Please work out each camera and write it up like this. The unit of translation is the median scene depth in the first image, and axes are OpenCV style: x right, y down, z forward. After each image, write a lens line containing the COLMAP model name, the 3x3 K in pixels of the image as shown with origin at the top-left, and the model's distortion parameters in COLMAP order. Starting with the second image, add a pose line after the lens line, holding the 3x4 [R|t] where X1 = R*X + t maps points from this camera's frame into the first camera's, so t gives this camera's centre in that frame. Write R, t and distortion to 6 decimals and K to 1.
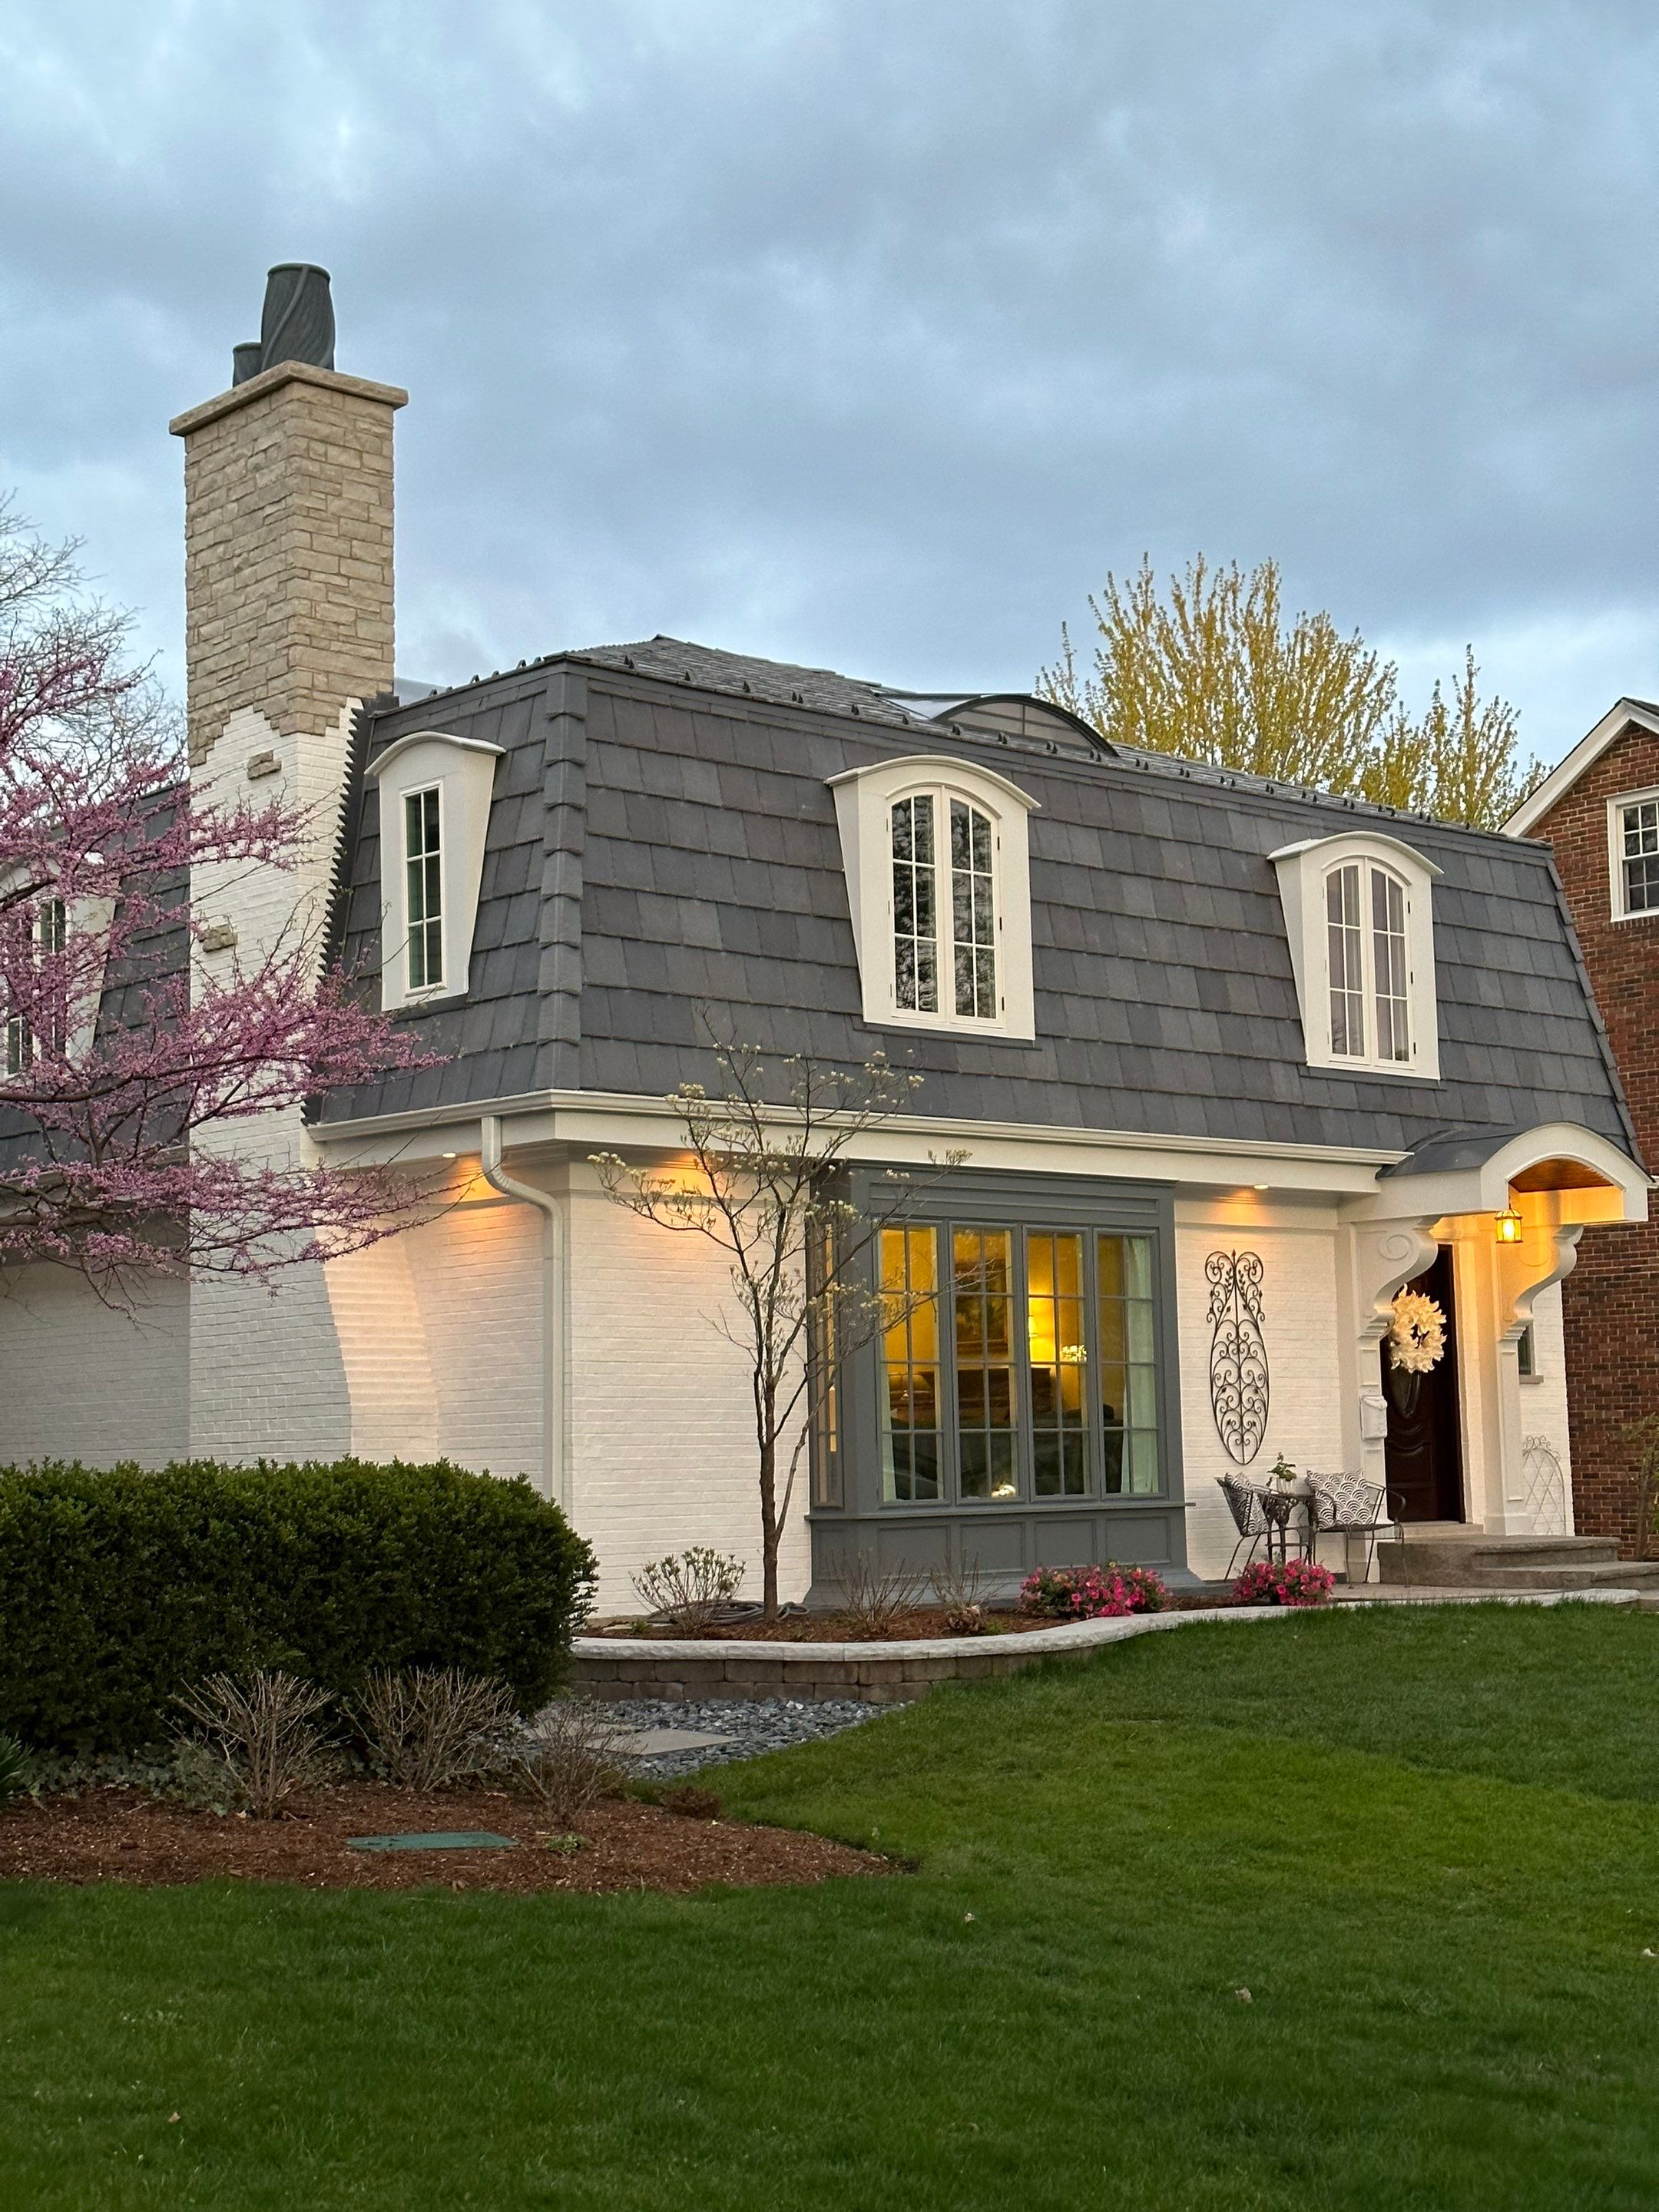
lens RADIAL K [[3062.3, 0, 846.5], [0, 3062.3, 1119.5], [0, 0, 1]] dist [0.189812, -0.280249]
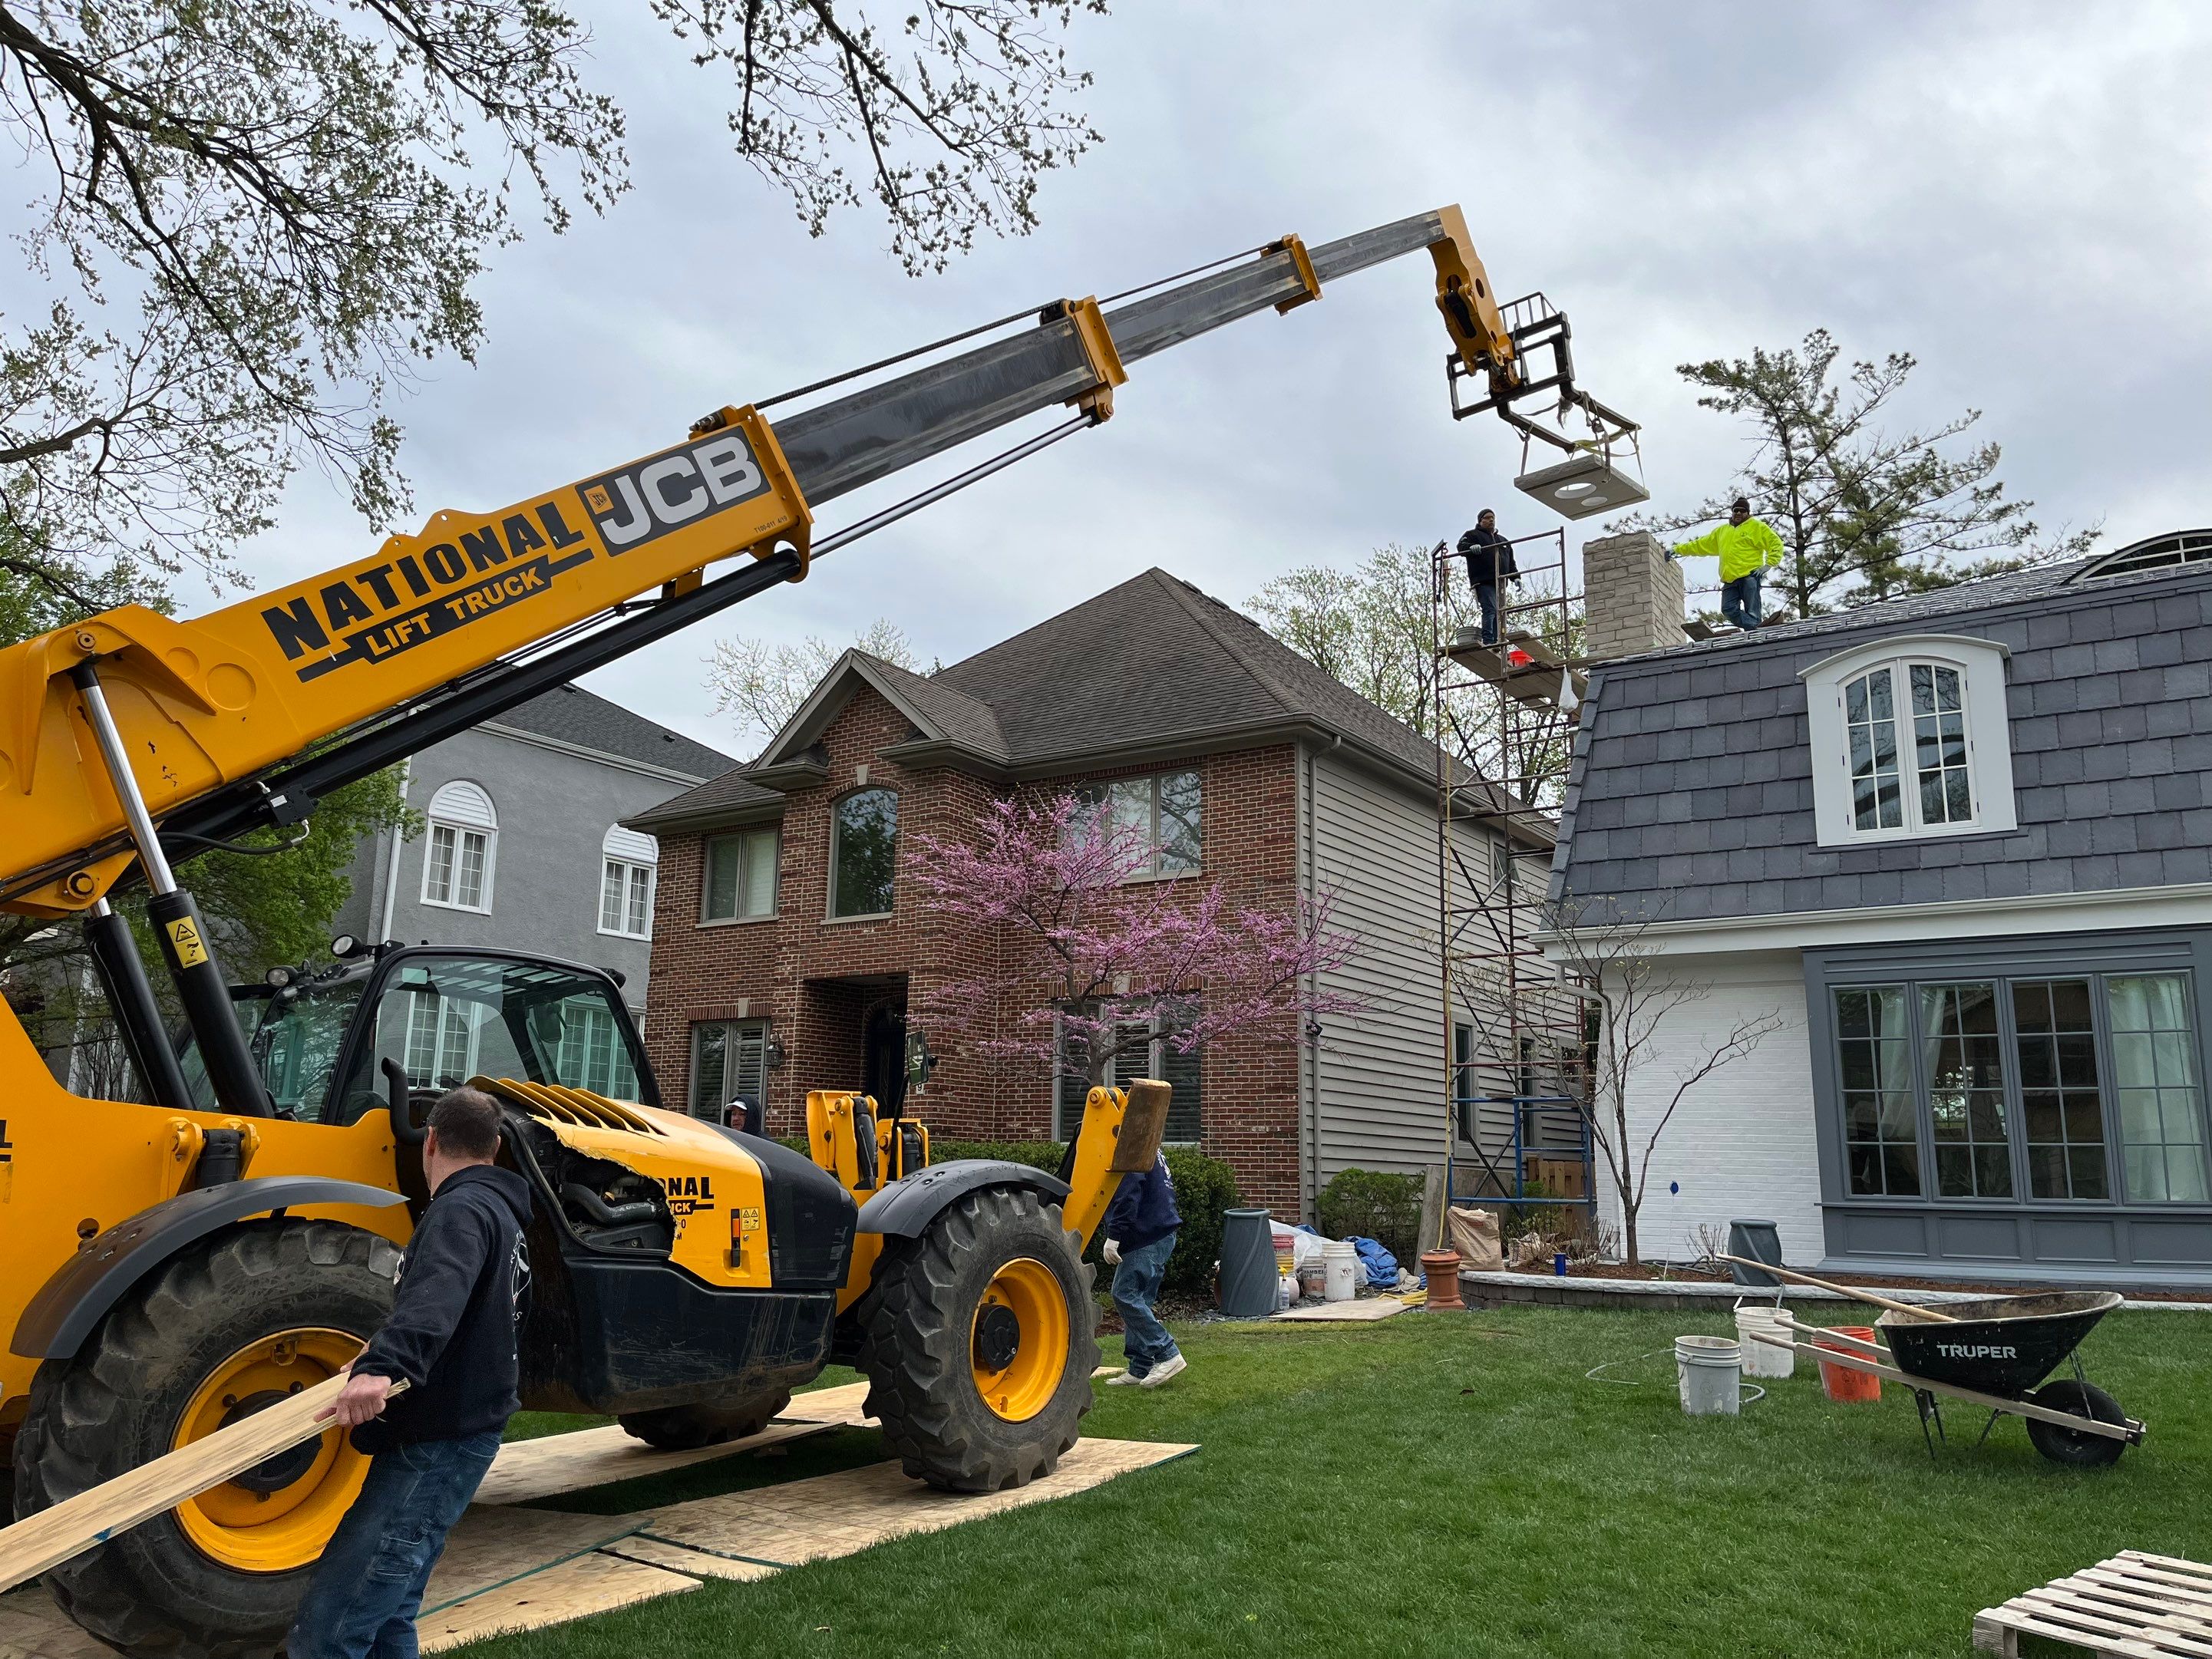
lens RADIAL K [[1683.2, 0, 1106.0], [0, 1683.2, 829.2], [0, 0, 1]] dist [0.026979, -0.004299]
pose [[0.252235, -0.179571, -0.950859, 0.624165], [0.082312, 0.983051, -0.163816, 0.056747], [0.964159, -0.036947, 0.262740, 0.461367]]
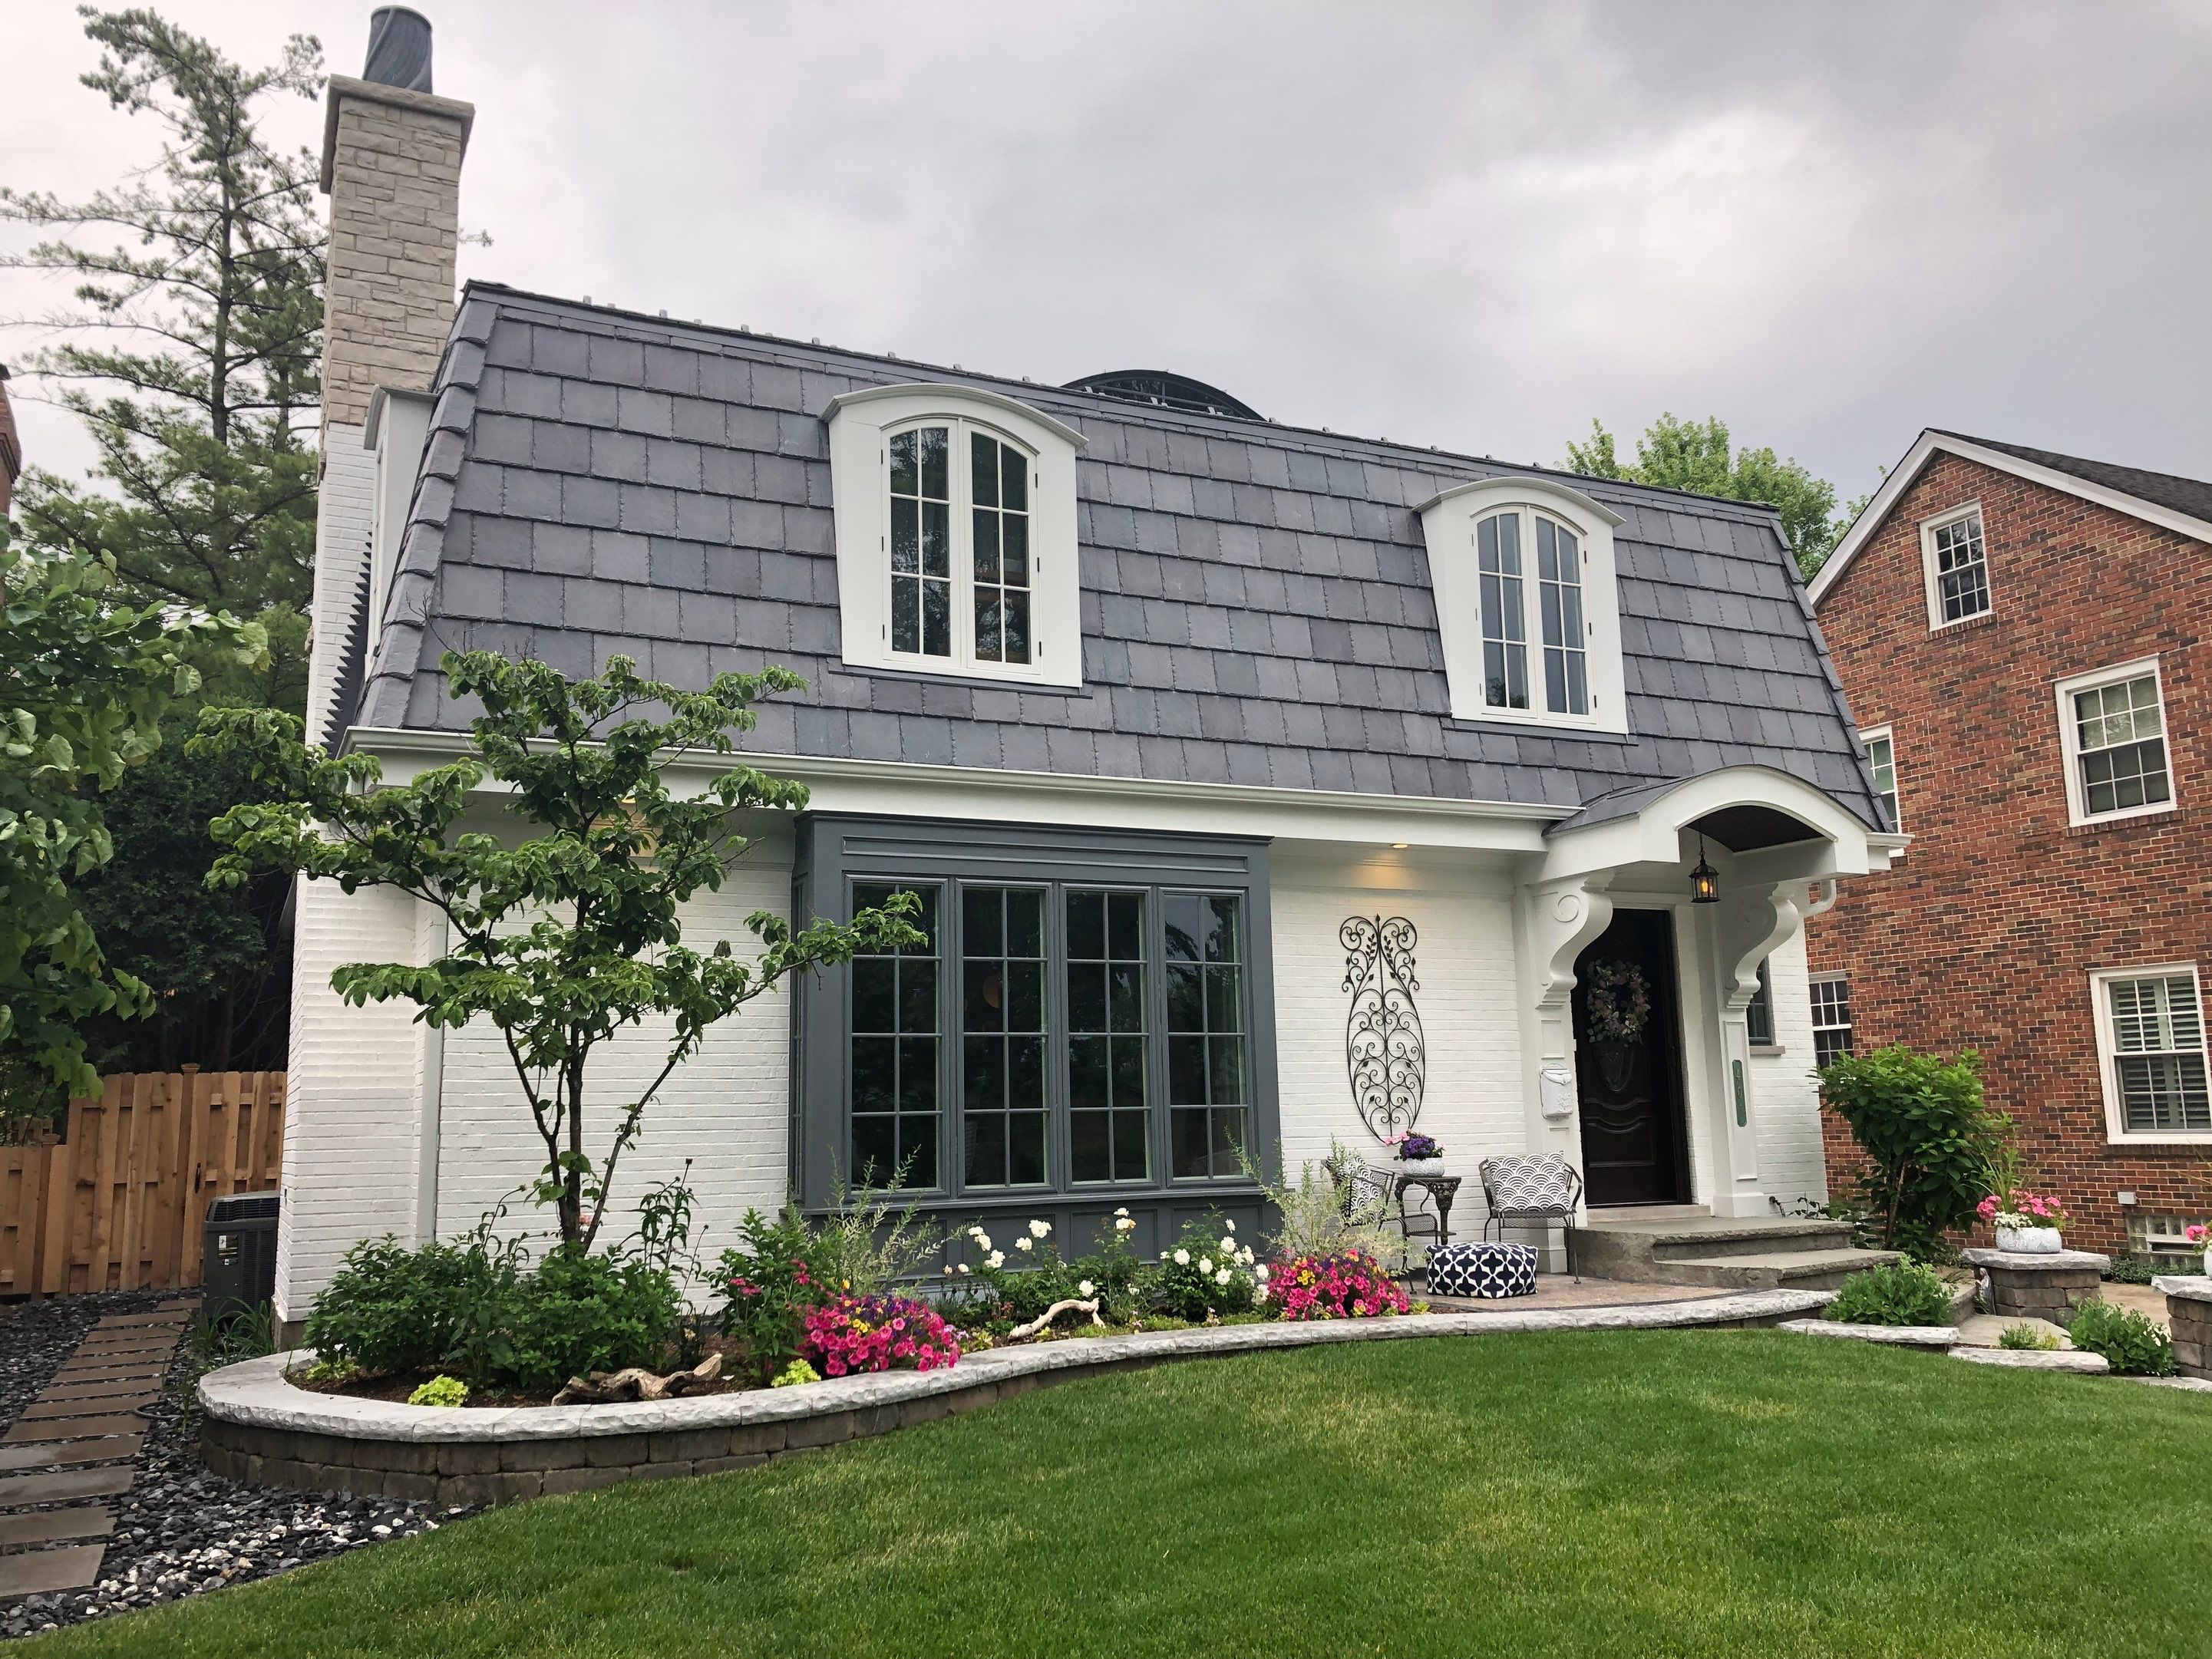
lens RADIAL K [[1793.0, 0, 1102.4], [0, 1793.0, 816.5], [0, 0, 1]] dist [0.087655, -0.157182]
pose [[0.961666, -0.048400, -0.269920, 0.212052], [0.033410, 0.997648, -0.059860, 0.046177], [0.272182, 0.048547, 0.961020, 0.482096]]
